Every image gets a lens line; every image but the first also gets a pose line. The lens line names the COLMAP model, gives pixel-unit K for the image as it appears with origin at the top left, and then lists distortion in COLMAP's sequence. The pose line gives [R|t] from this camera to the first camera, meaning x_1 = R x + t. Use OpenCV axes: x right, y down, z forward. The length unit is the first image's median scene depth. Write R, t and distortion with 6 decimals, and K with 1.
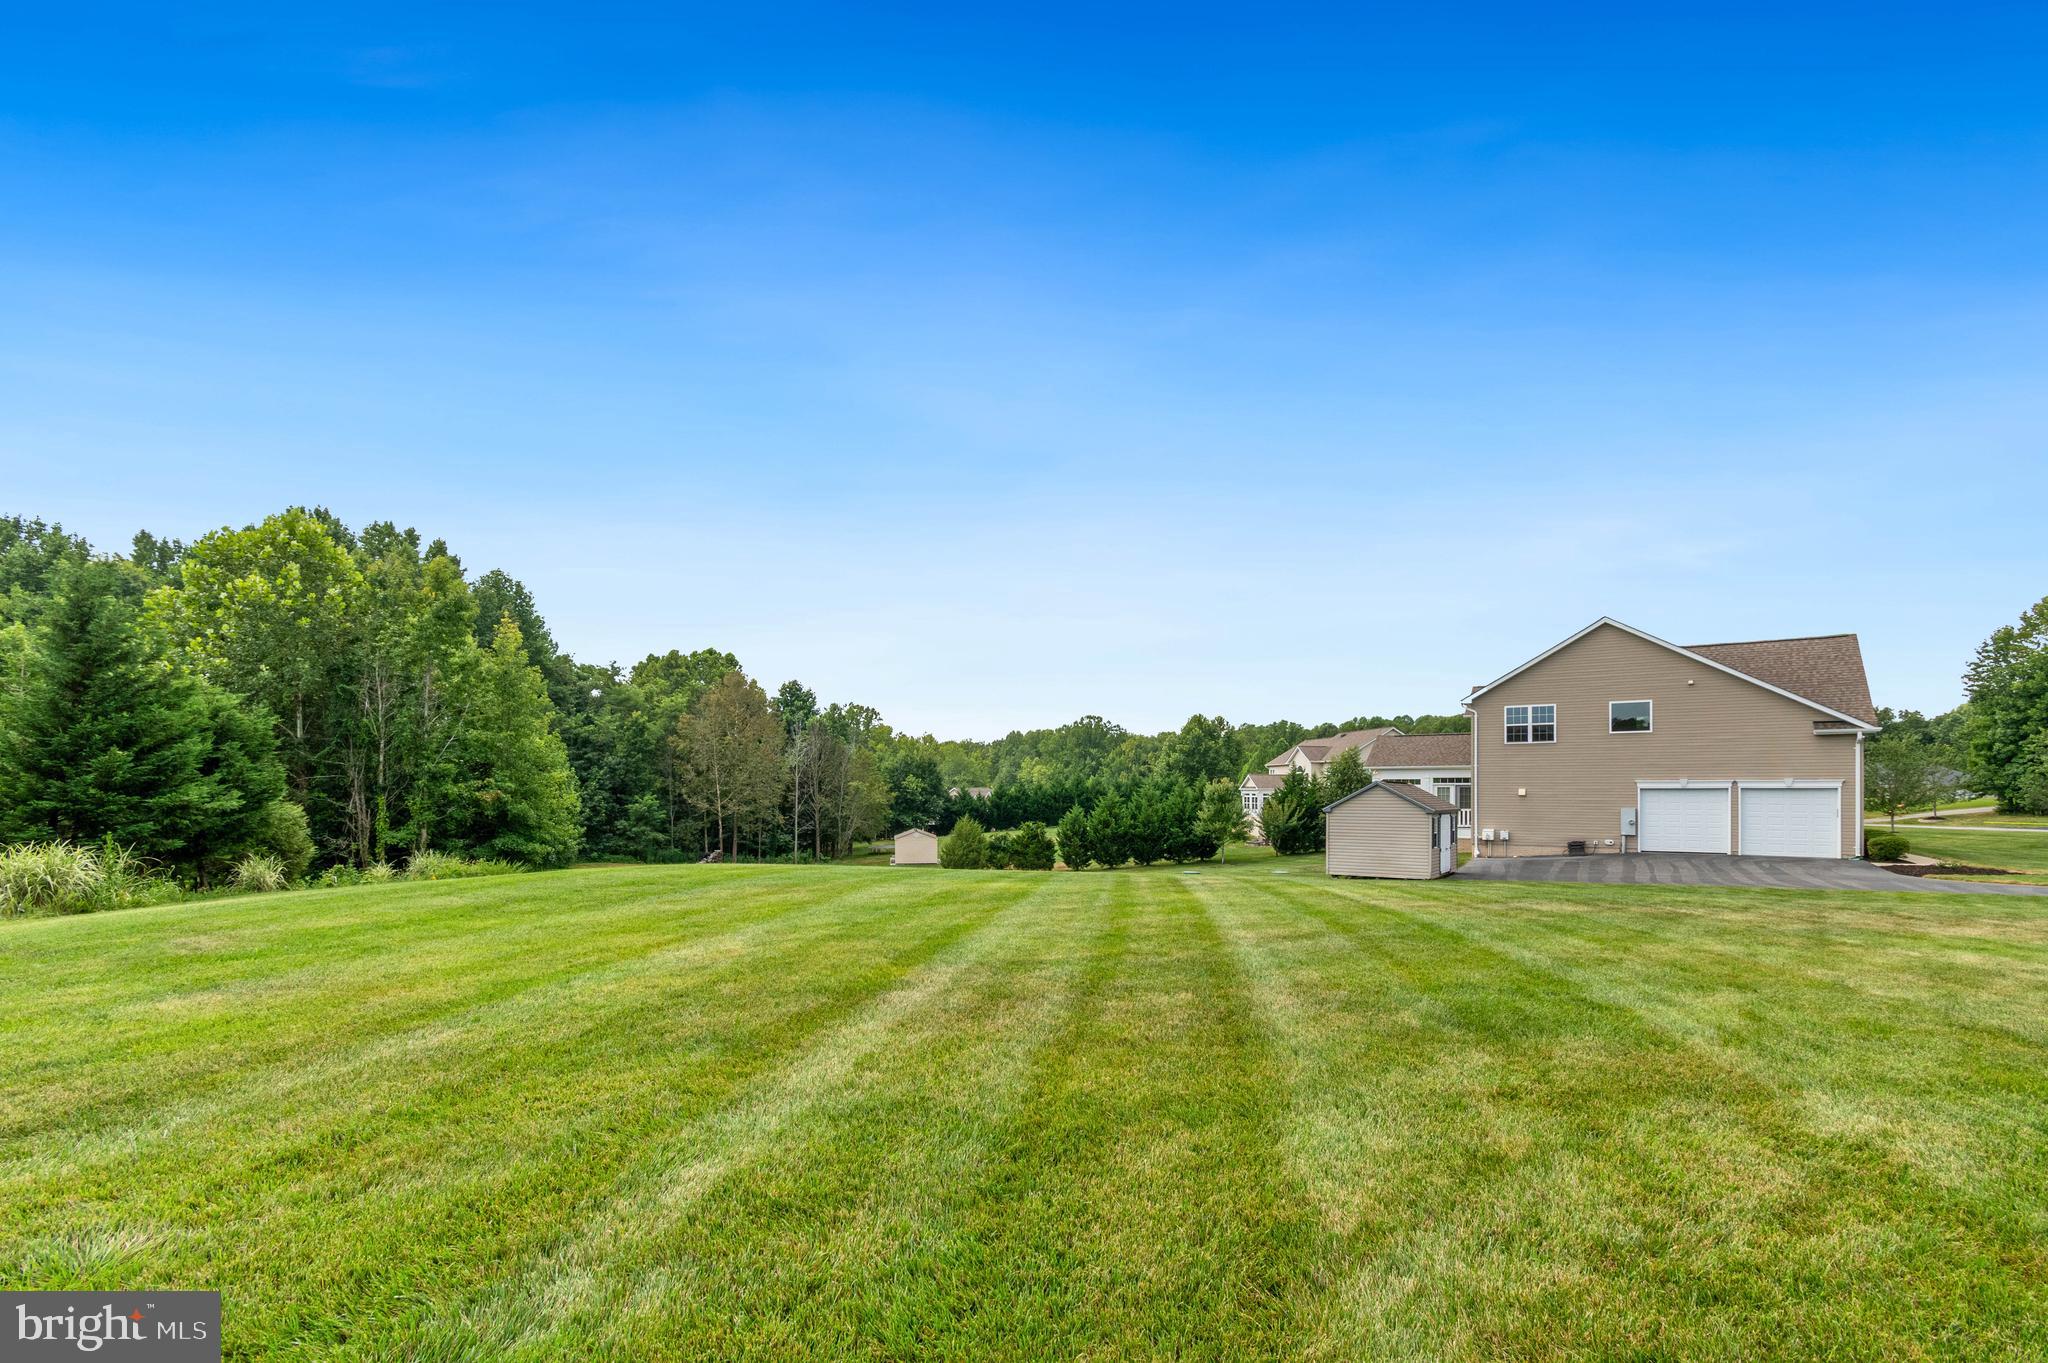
lens RADIAL K [[926.9, 0, 1024.6], [0, 926.9, 789.8], [0, 0, 1]] dist [0.001549, 0.000381]
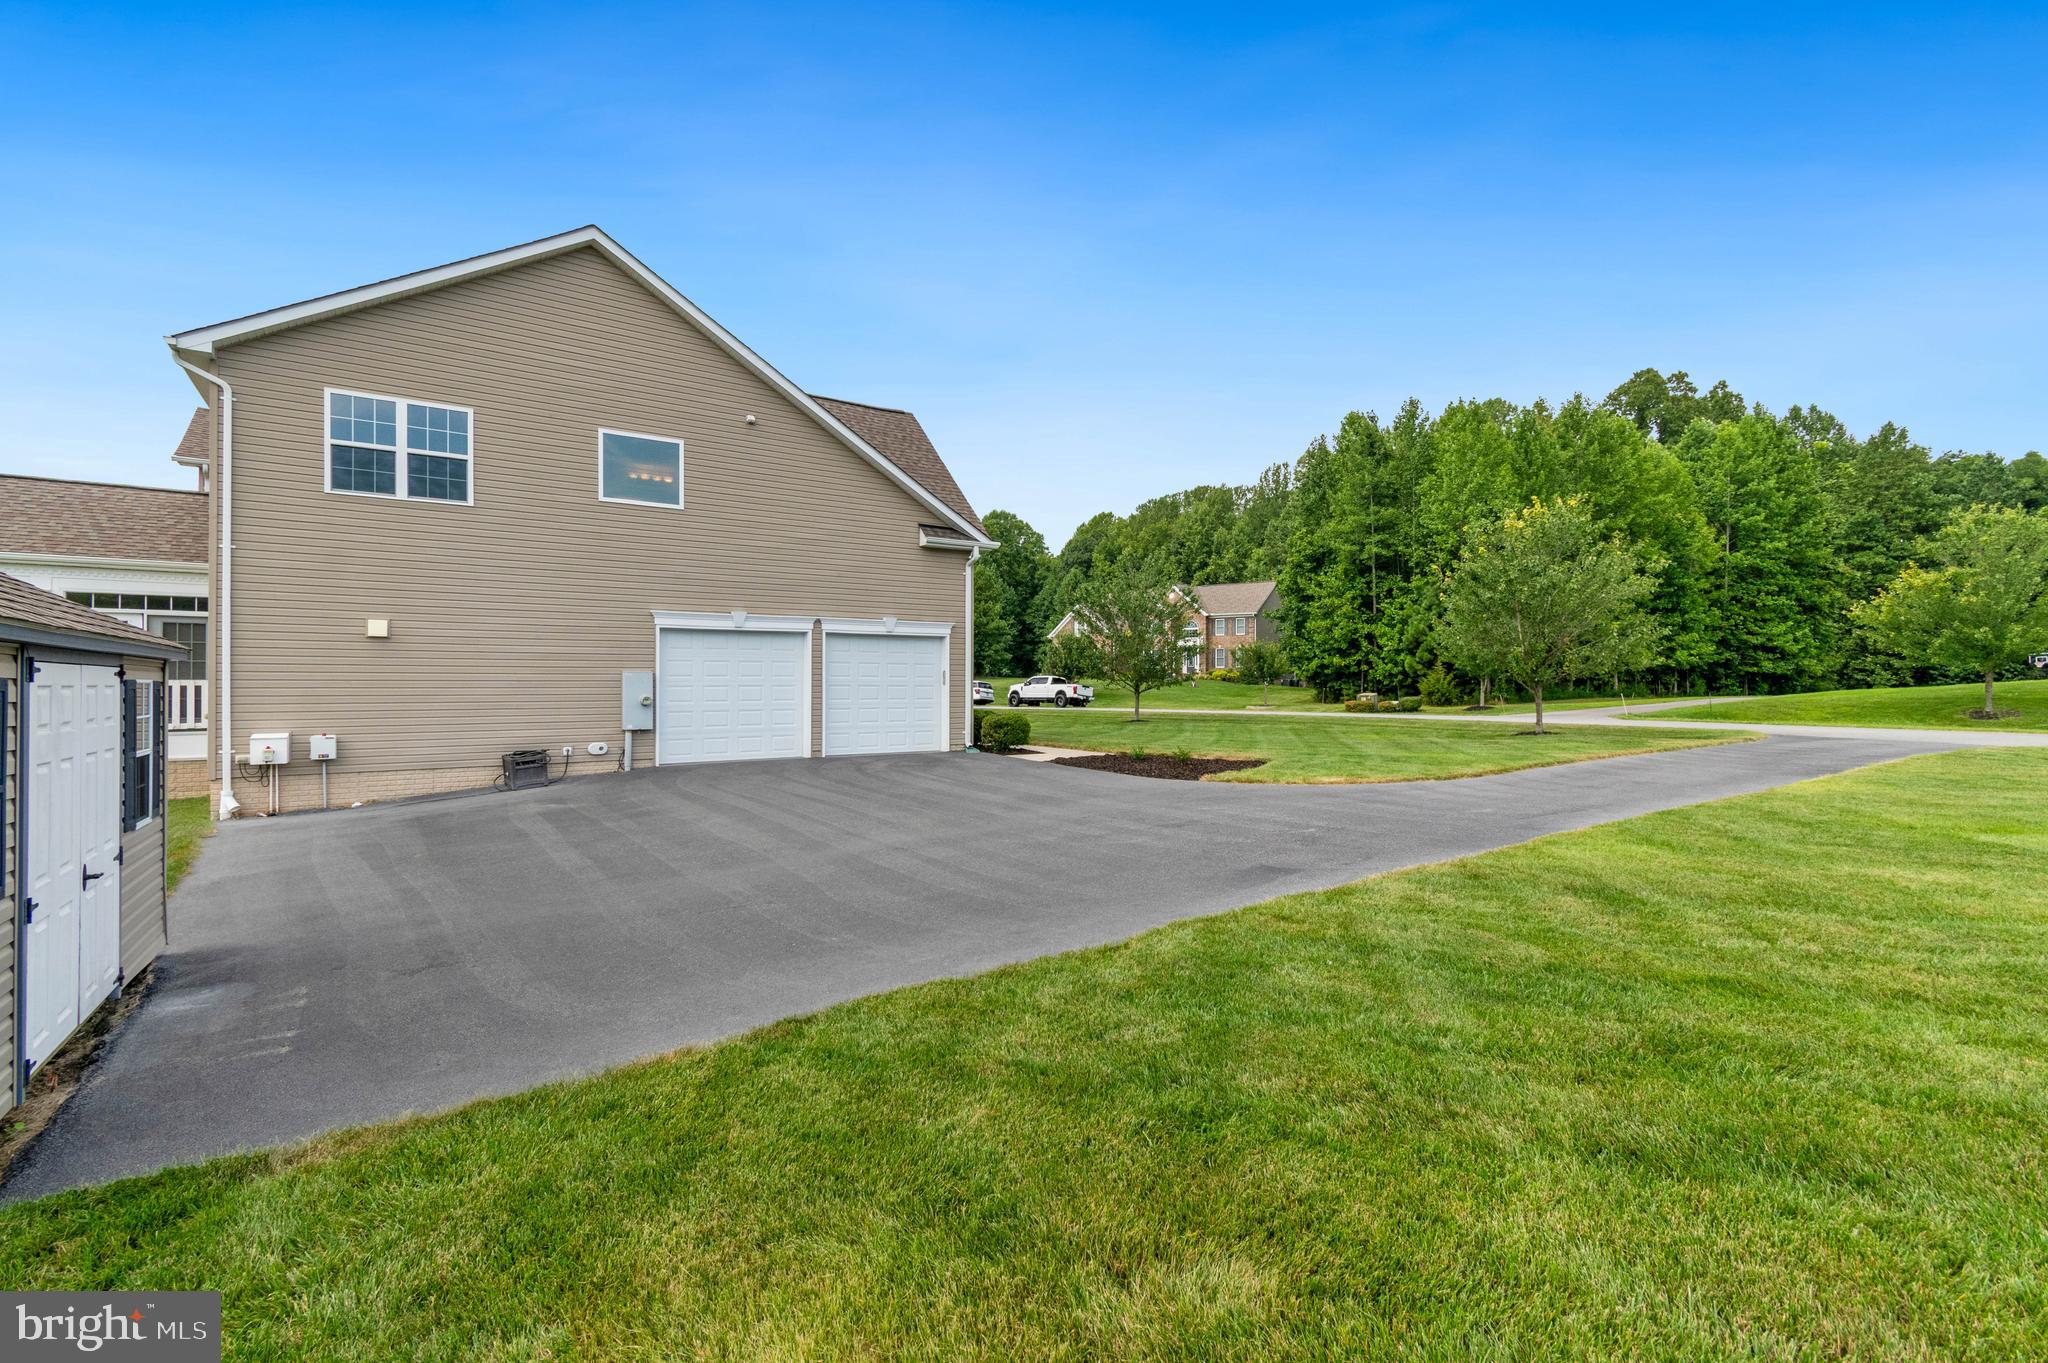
lens RADIAL K [[926.9, 0, 1066.2], [0, 926.9, 678.4], [0, 0, 1]] dist [0.001549, 0.000381]
pose [[0.346397, 0.003345, 0.938082, 0.277919], [-0.000910, 0.999994, -0.003230, 0.023084], [-0.938087, 0.000265, 0.346398, 0.600839]]
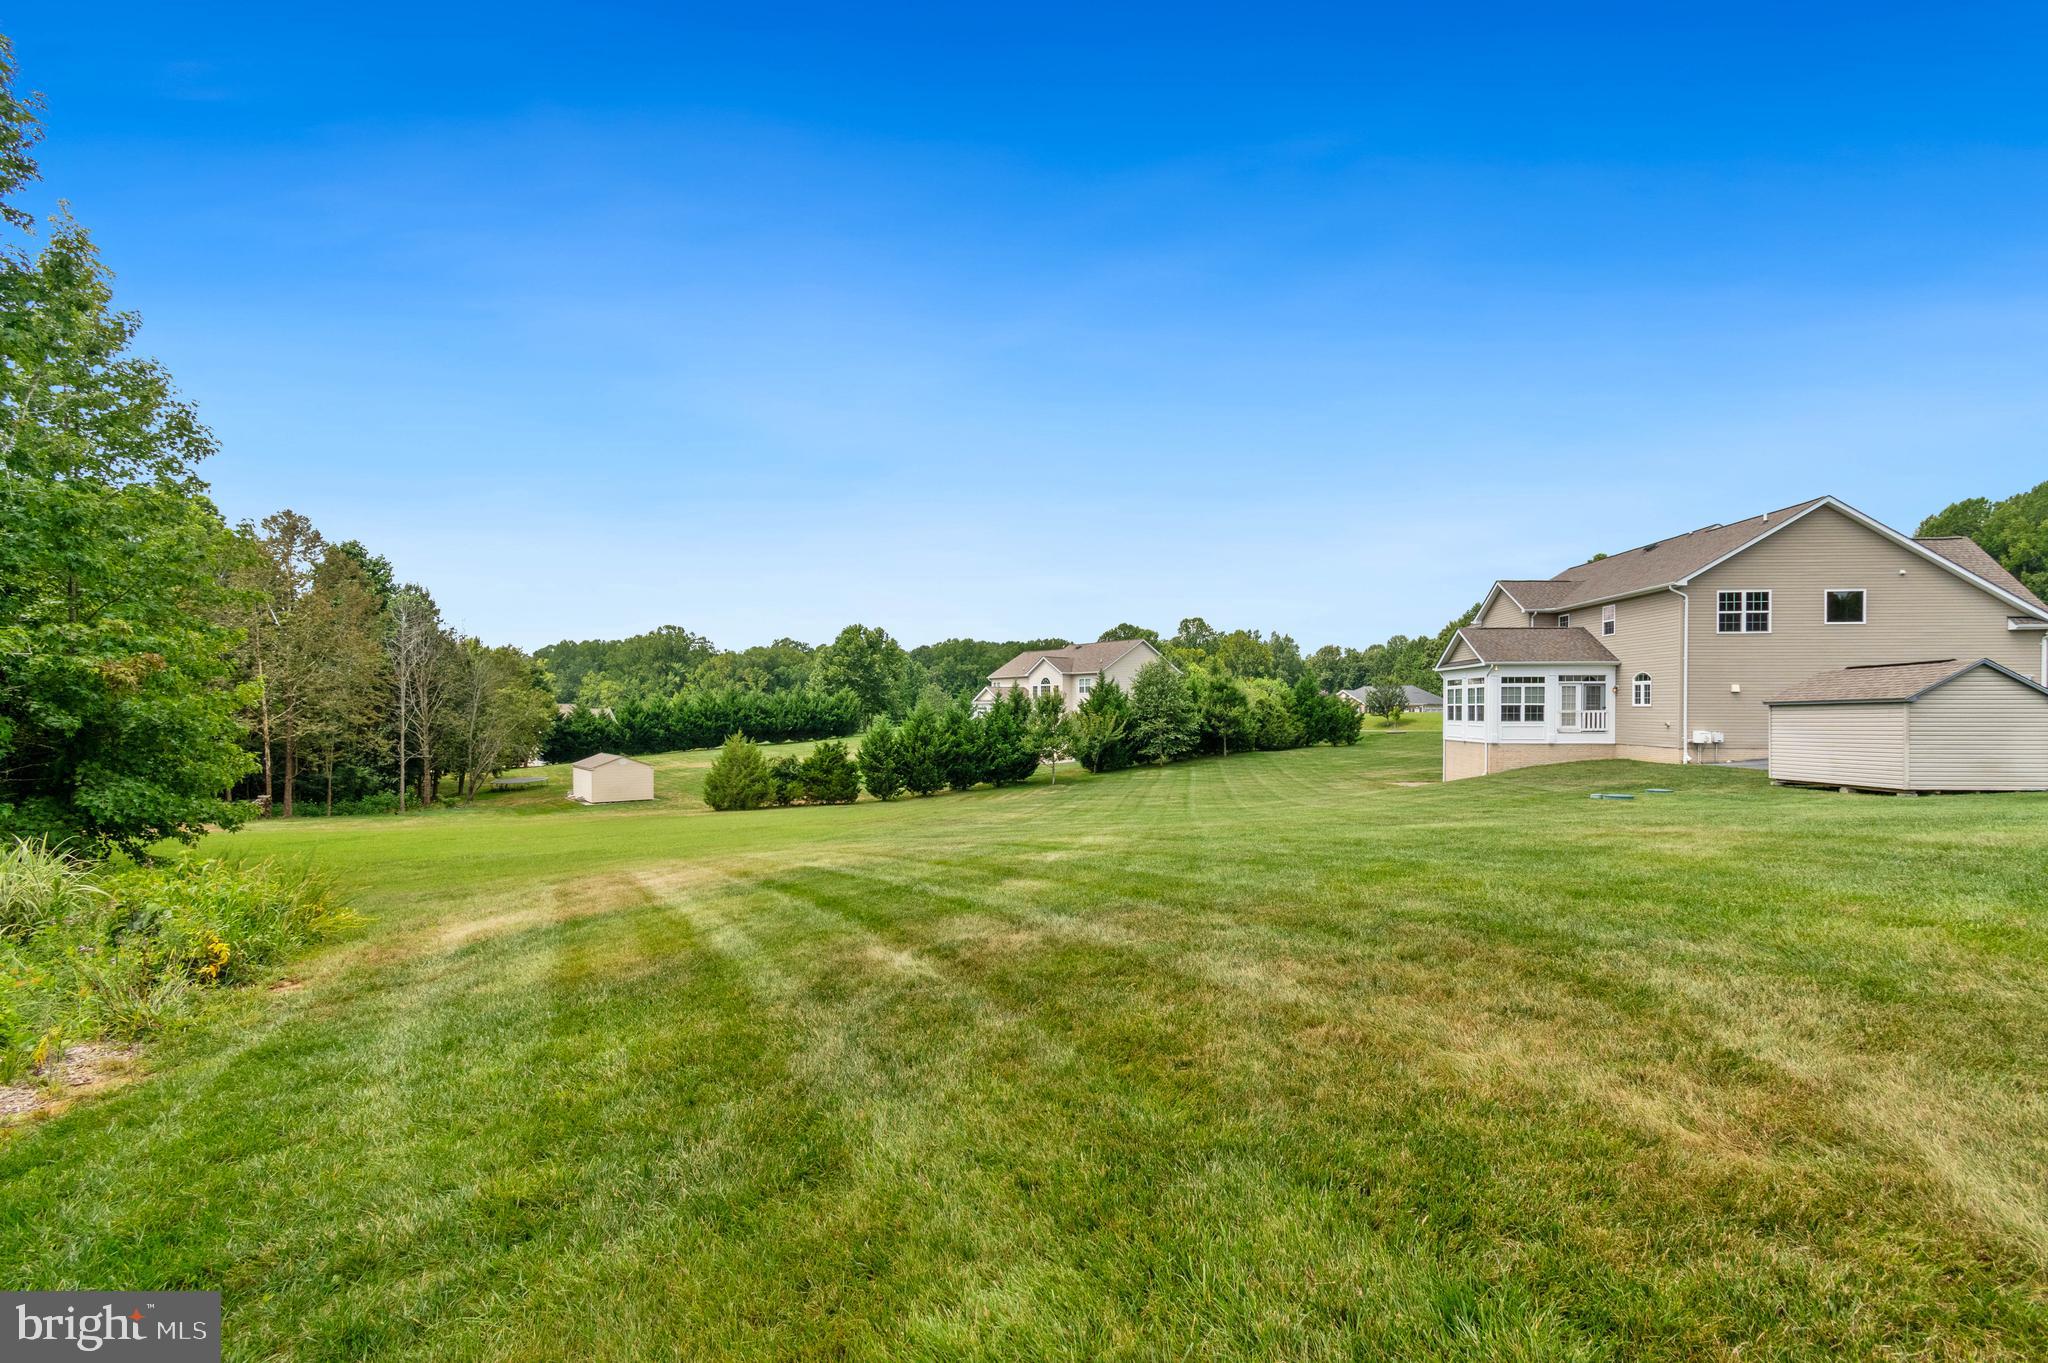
lens RADIAL K [[926.9, 0, 1042.8], [0, 926.9, 713.2], [0, 0, 1]] dist [0.001549, 0.000381]
pose [[0.873445, -0.001022, 0.486921, -0.462752], [0.000450, 0.999999, 0.001291, 0.024354], [-0.486922, -0.000908, 0.873445, 0.537872]]
